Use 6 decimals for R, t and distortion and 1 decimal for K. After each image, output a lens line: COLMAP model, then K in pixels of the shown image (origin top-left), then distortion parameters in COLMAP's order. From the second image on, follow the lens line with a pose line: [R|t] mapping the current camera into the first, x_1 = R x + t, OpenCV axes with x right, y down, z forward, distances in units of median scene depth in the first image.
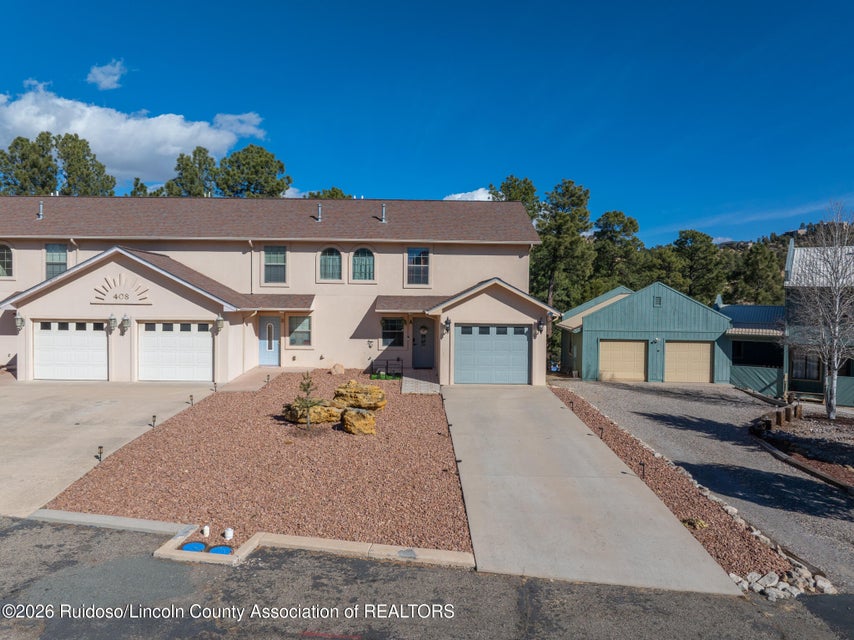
lens RADIAL K [[603.5, 0, 433.1], [0, 603.5, 319.6], [0, 0, 1]] dist [-0.043849, 0.005566]
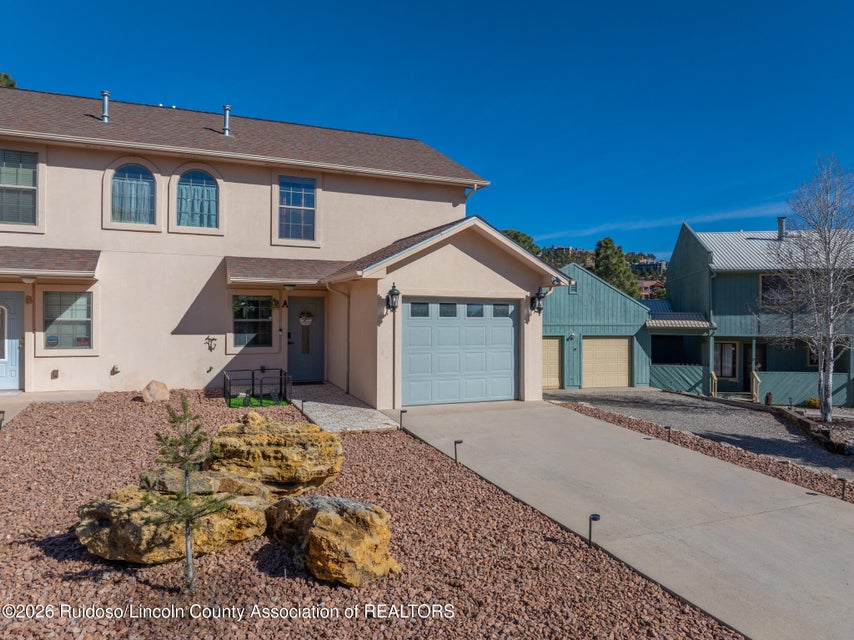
lens RADIAL K [[603.5, 0, 433.1], [0, 603.5, 319.6], [0, 0, 1]] dist [-0.043849, 0.005566]
pose [[0.924589, -0.005794, 0.380922, -0.126151], [0.015770, 0.999609, -0.023071, 0.034799], [-0.380640, 0.027338, 0.924319, 0.414369]]
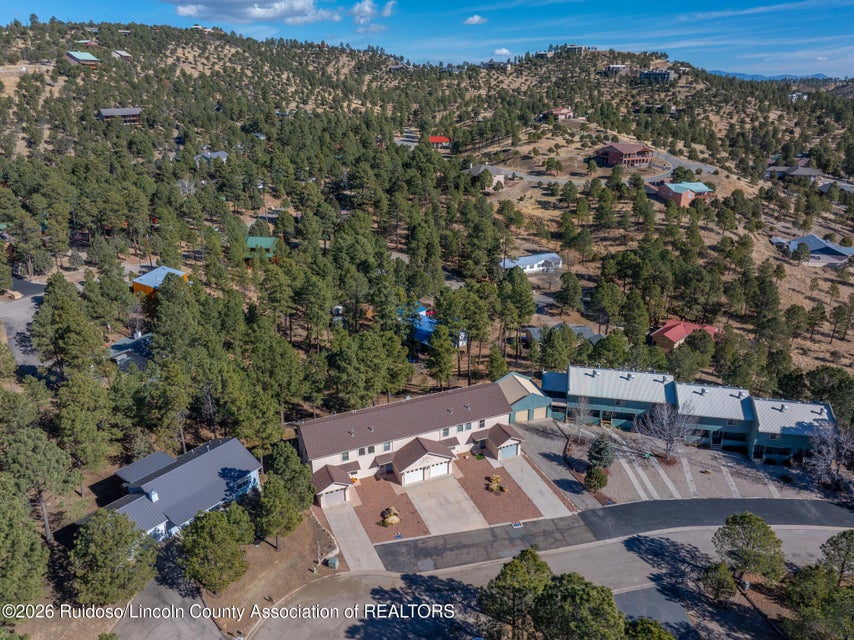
lens RADIAL K [[603.5, 0, 433.1], [0, 603.5, 319.6], [0, 0, 1]] dist [-0.043849, 0.005566]
pose [[0.926214, -0.137356, 0.351085, -1.462794], [0.008199, 0.938384, 0.345497, -1.897369], [-0.376909, -0.317126, 0.870271, -1.797526]]
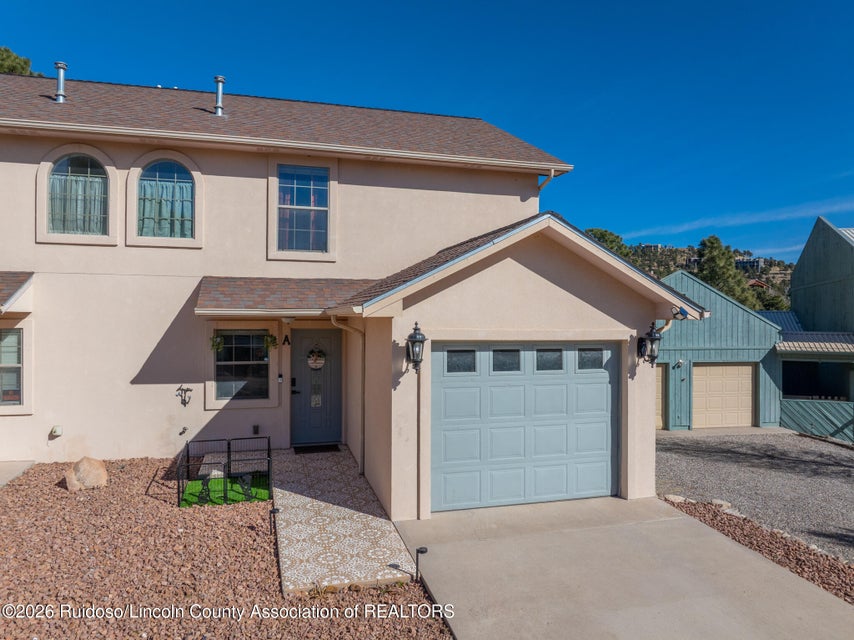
lens RADIAL K [[603.5, 0, 433.1], [0, 603.5, 319.6], [0, 0, 1]] dist [-0.043849, 0.005566]
pose [[0.967636, -0.006211, 0.252275, -0.043961], [0.013101, 0.999585, -0.025642, 0.001917], [-0.252011, 0.028117, 0.967316, 0.568327]]
